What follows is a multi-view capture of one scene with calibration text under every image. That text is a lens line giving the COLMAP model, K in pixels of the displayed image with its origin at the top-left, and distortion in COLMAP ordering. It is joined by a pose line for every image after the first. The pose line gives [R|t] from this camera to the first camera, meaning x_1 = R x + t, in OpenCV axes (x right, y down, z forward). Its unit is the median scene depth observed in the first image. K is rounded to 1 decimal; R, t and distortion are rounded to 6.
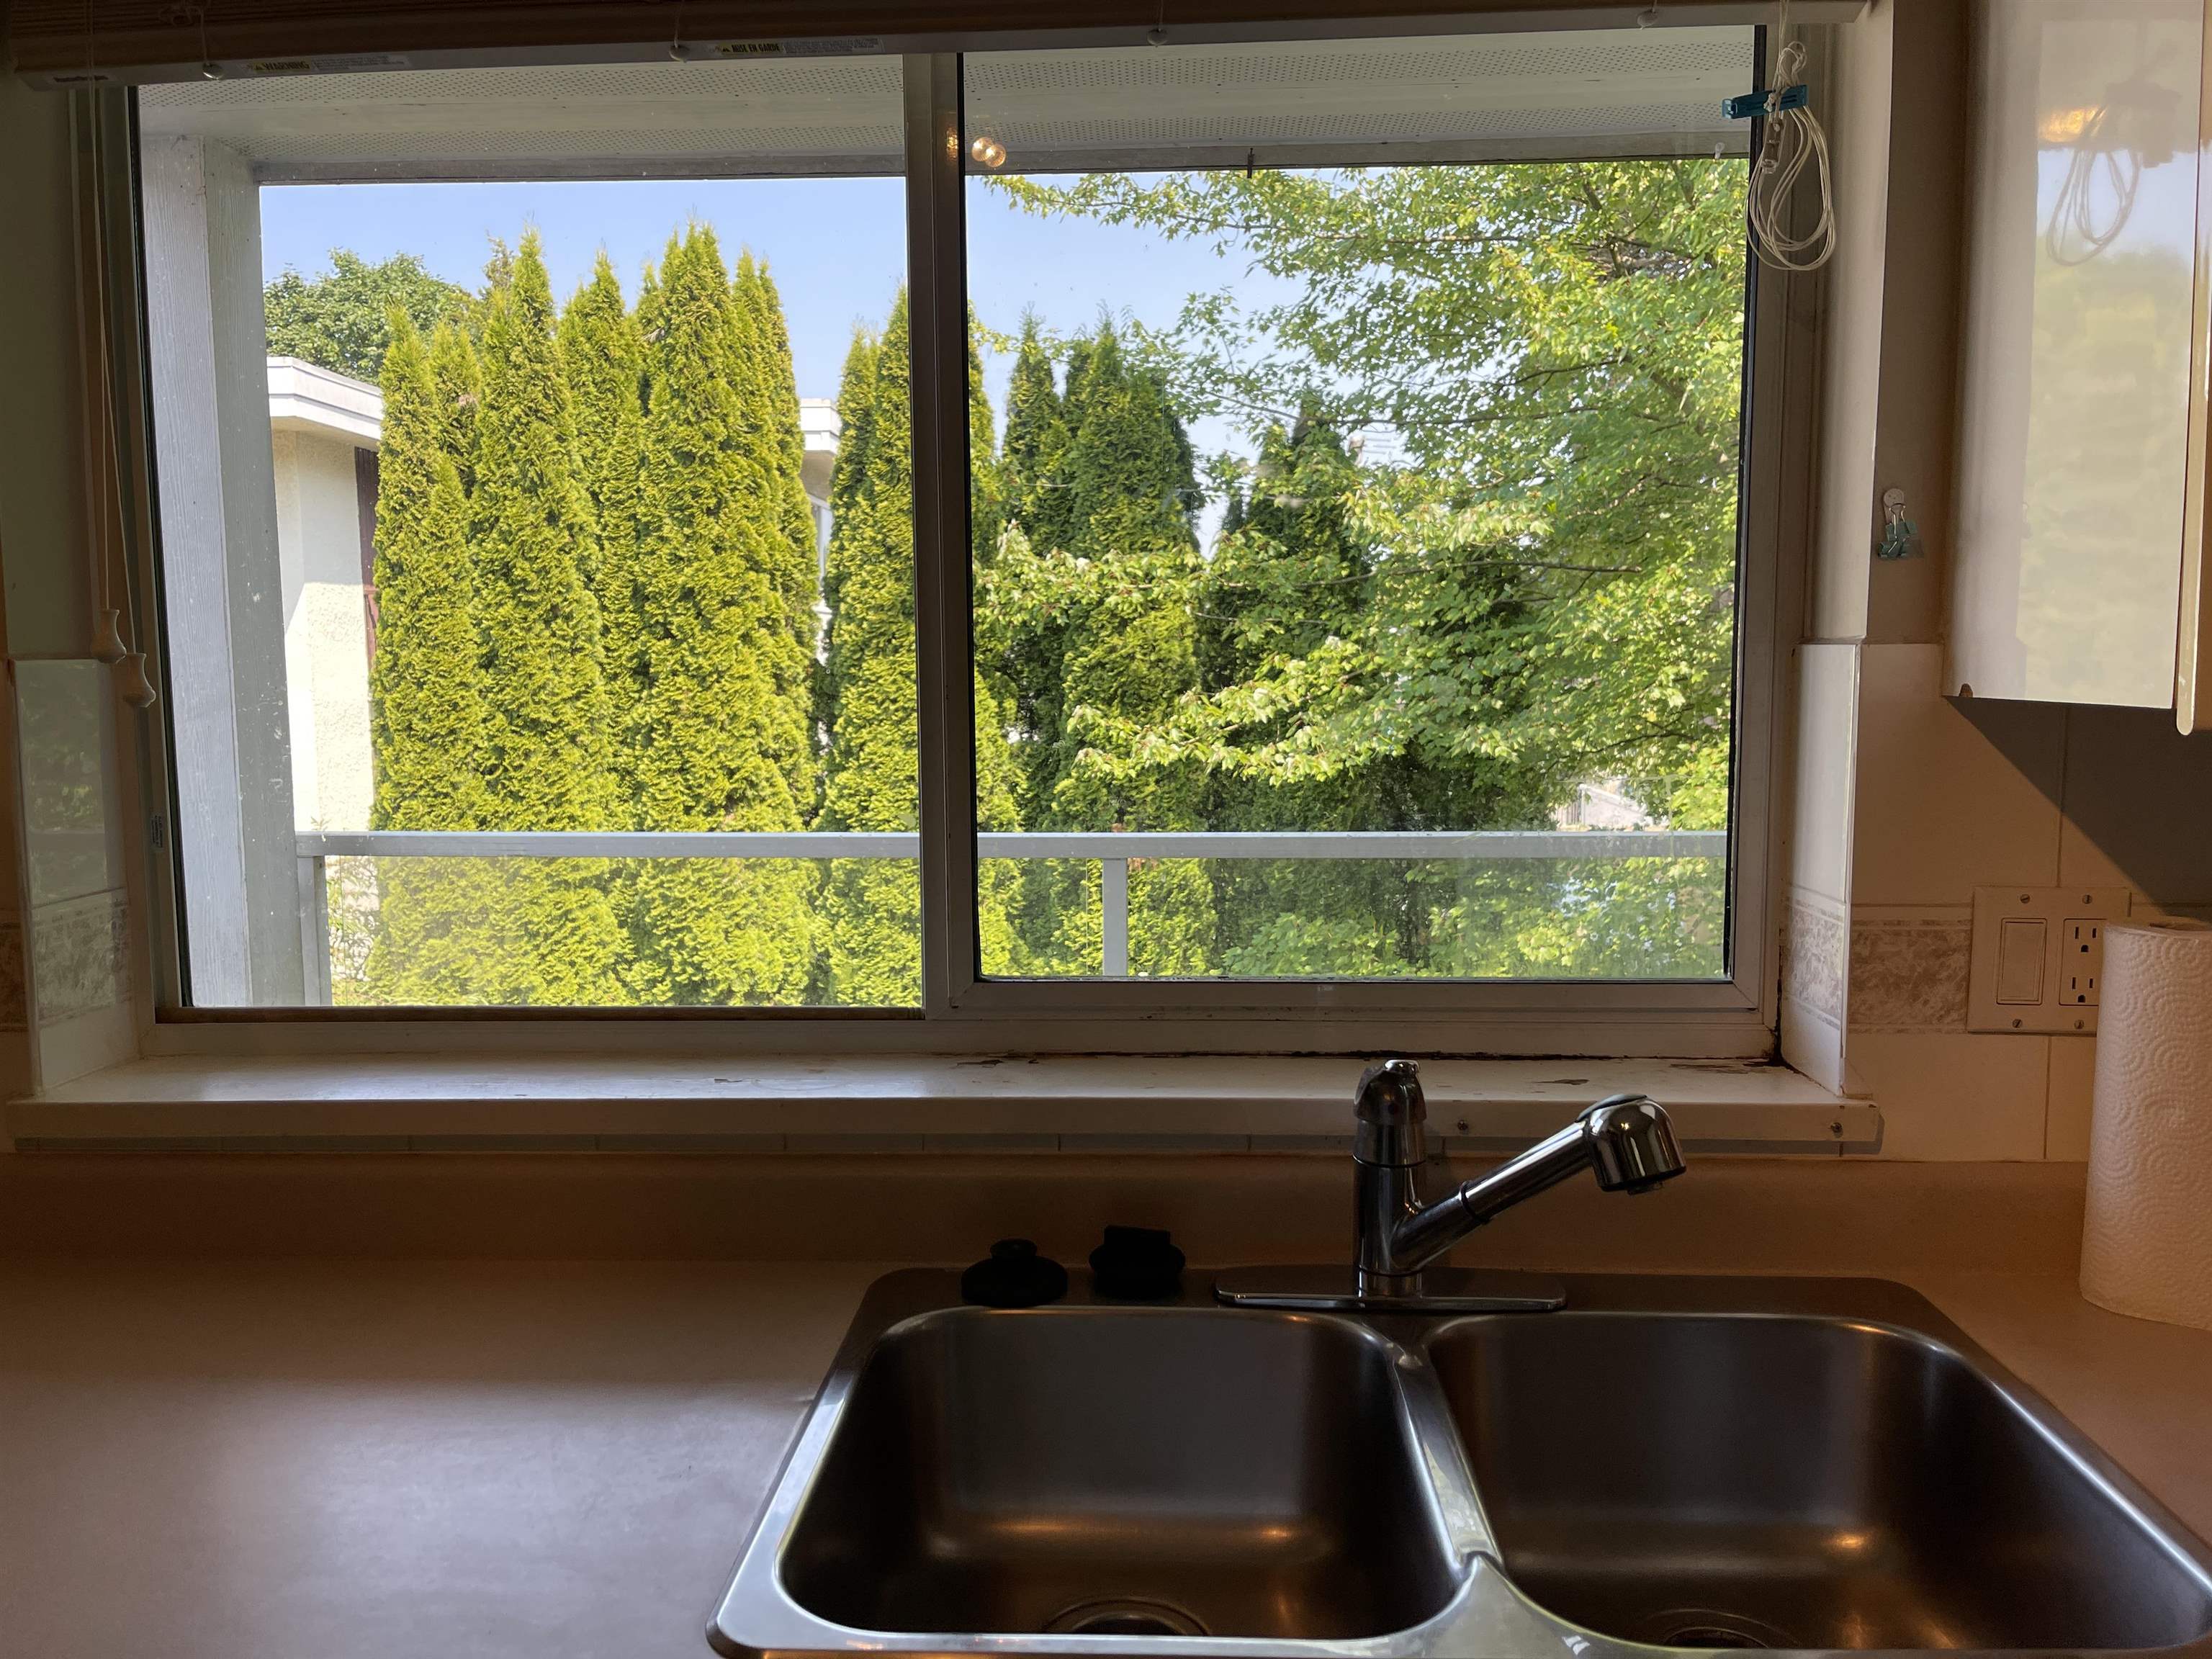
lens RADIAL K [[1677.6, 0, 1087.5], [0, 1677.6, 830.7], [0, 0, 1]] dist [0.052577, -0.092589]
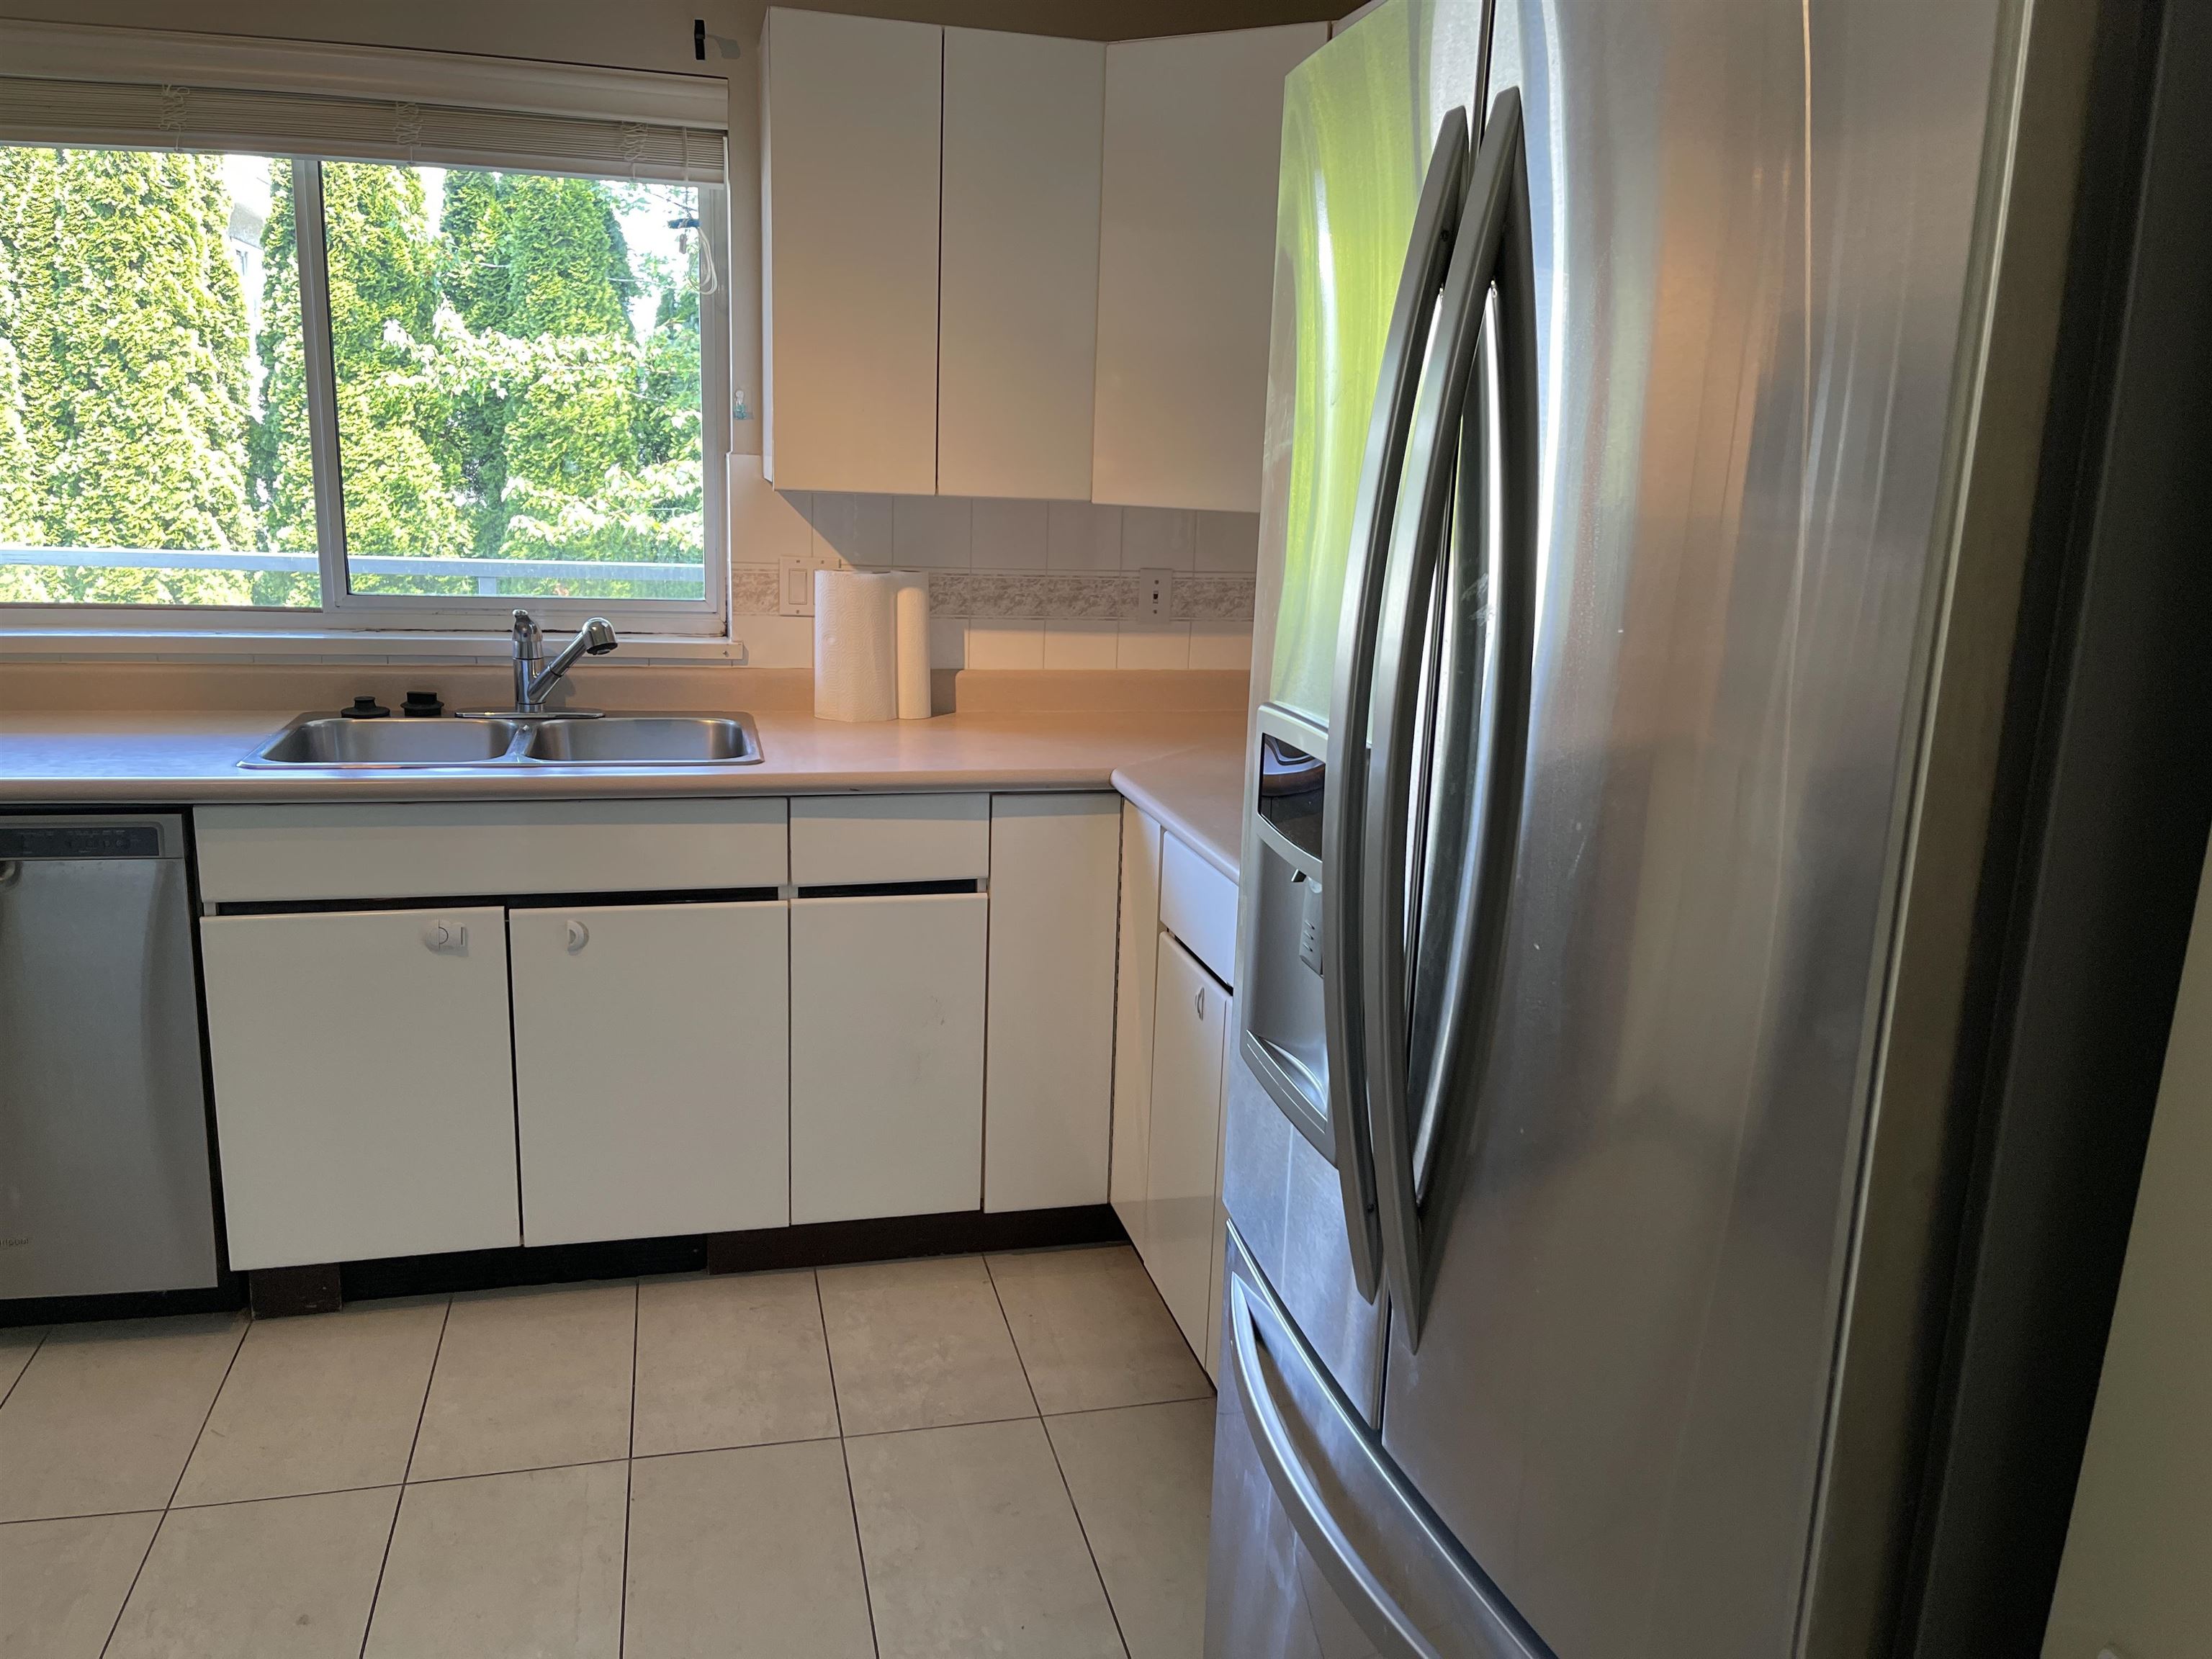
lens RADIAL K [[1677.6, 0, 1130.4], [0, 1677.6, 833.7], [0, 0, 1]] dist [0.052577, -0.092589]
pose [[0.951296, -0.020655, 0.307586, 0.029871], [-0.018489, 0.992134, 0.123807, 0.015065], [-0.307724, -0.123464, 0.943431, -0.192574]]
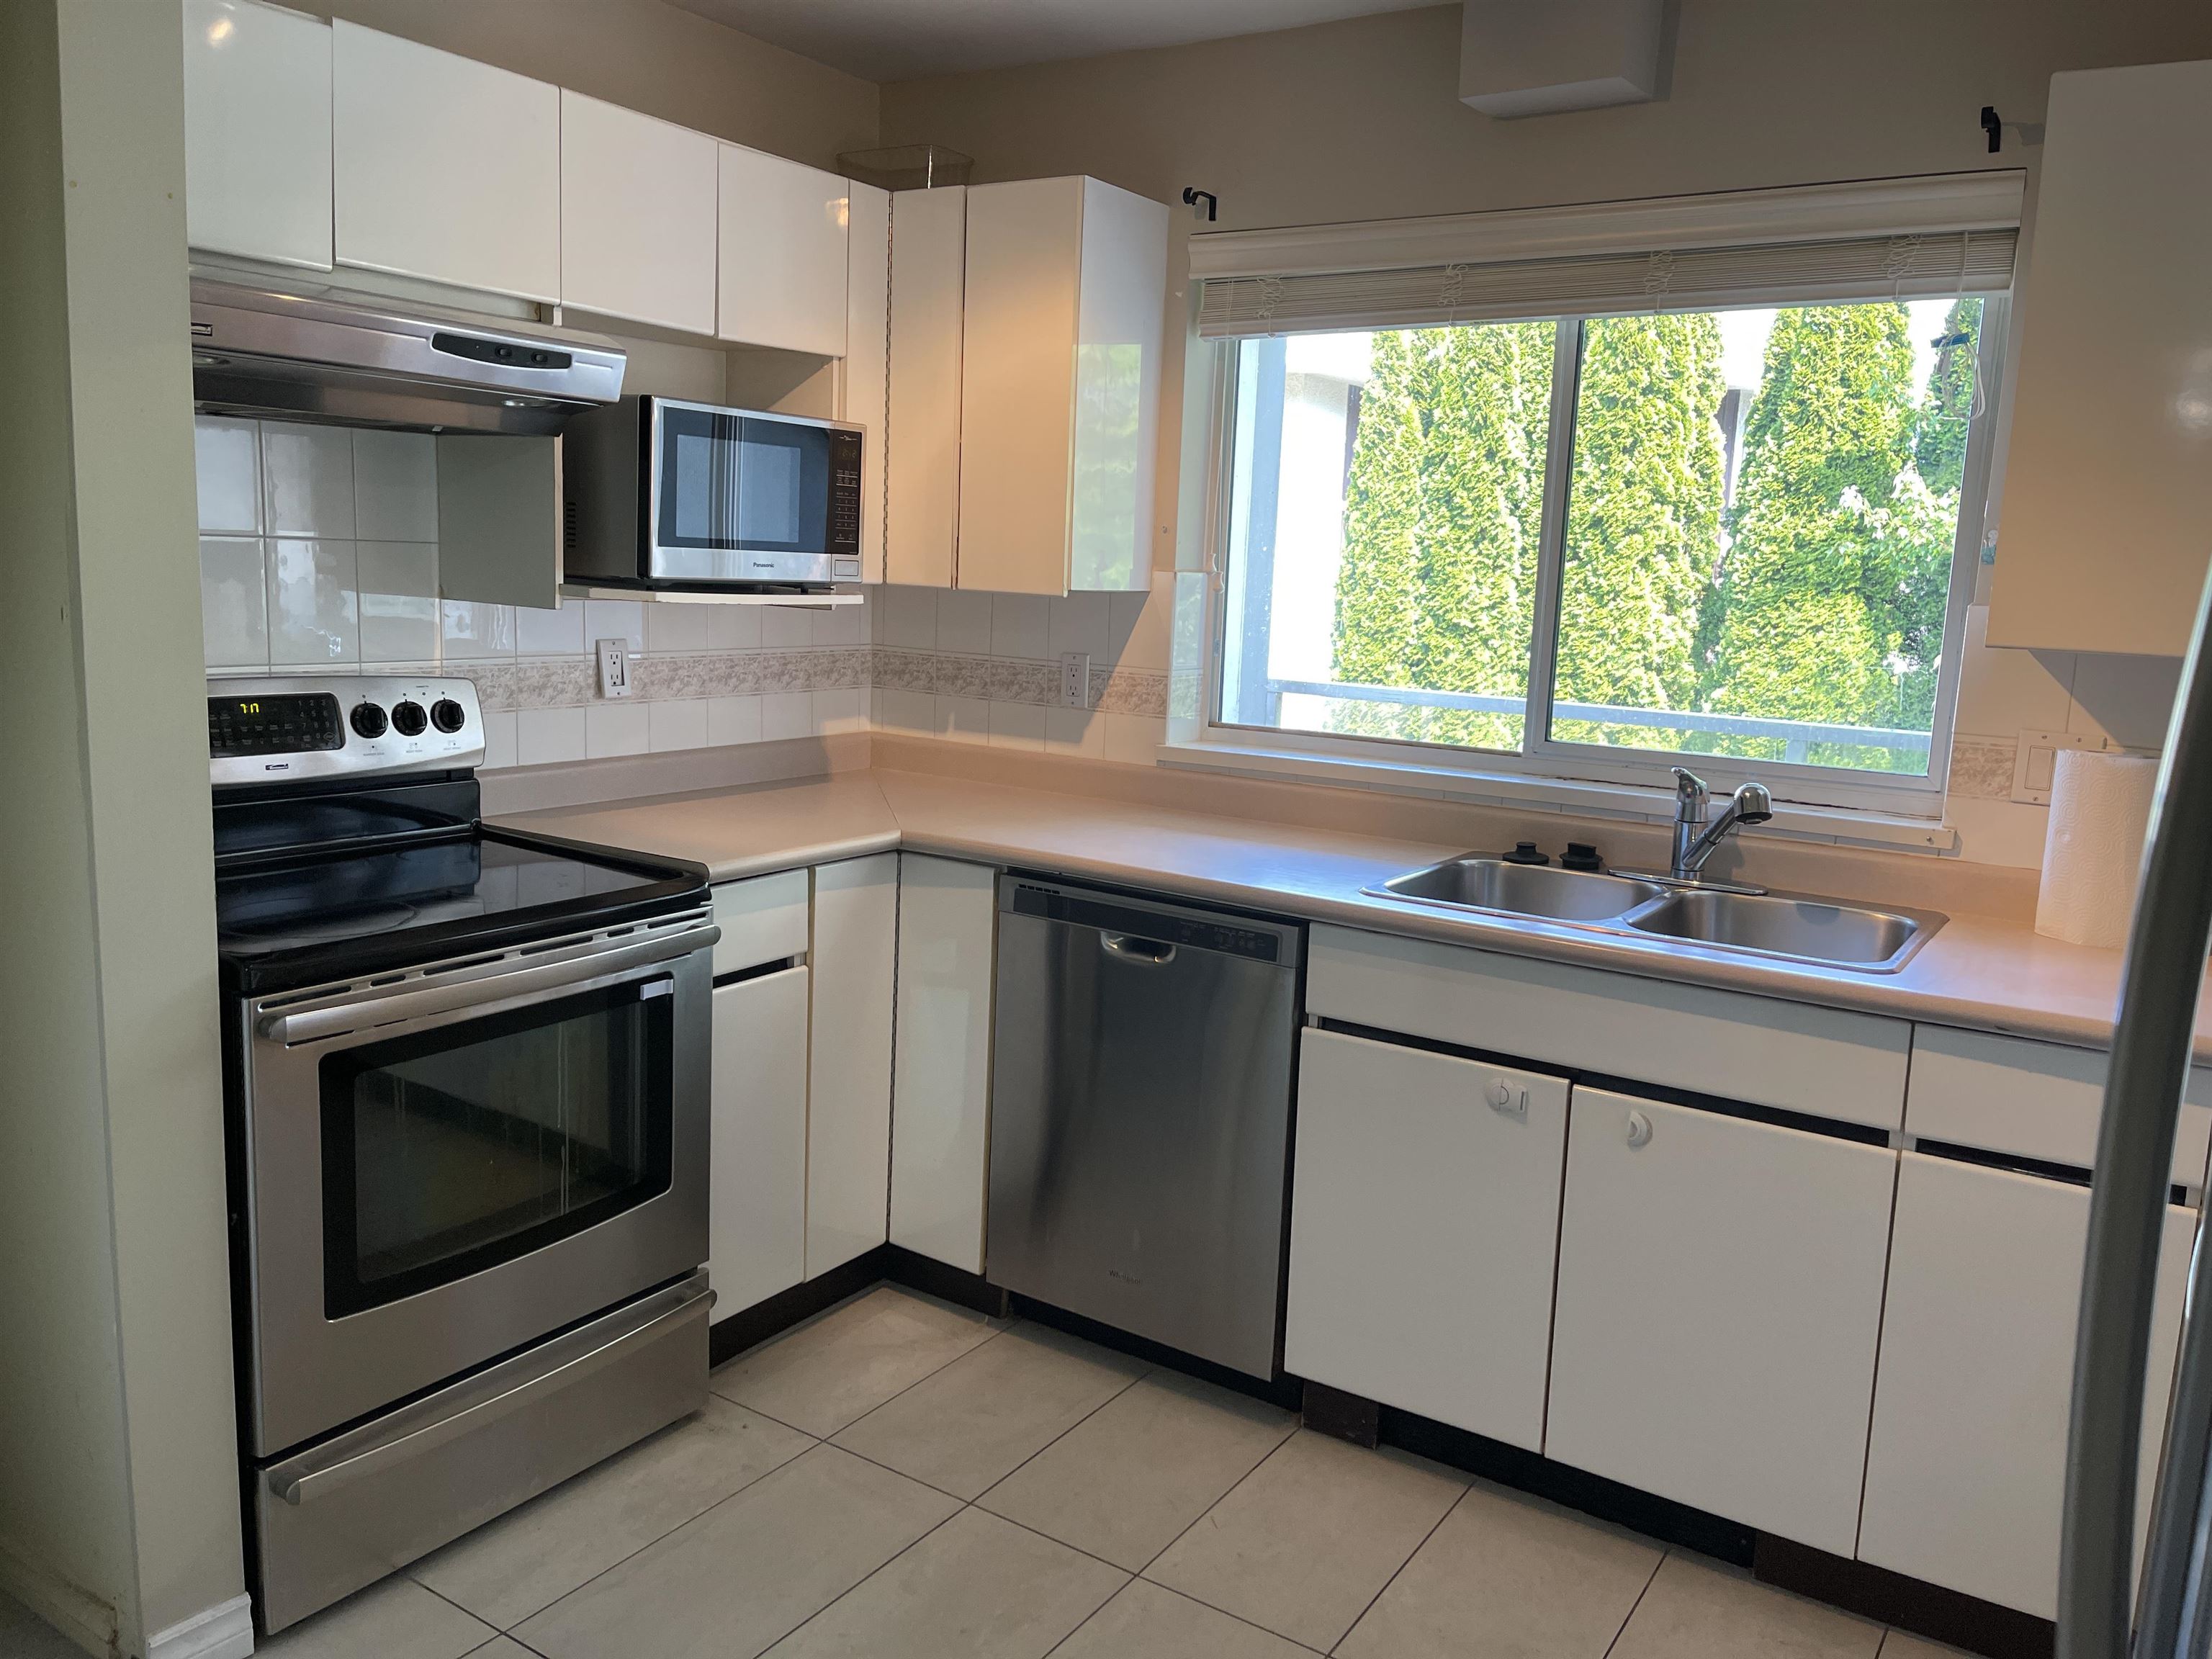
lens RADIAL K [[1677.6, 0, 1106.2], [0, 1677.6, 812.7], [0, 0, 1]] dist [0.052577, -0.092589]
pose [[0.856726, 0.119170, -0.501815, 0.075615], [-0.099446, 0.992852, 0.066001, 0.013225], [0.506093, -0.006642, 0.862453, -0.159794]]
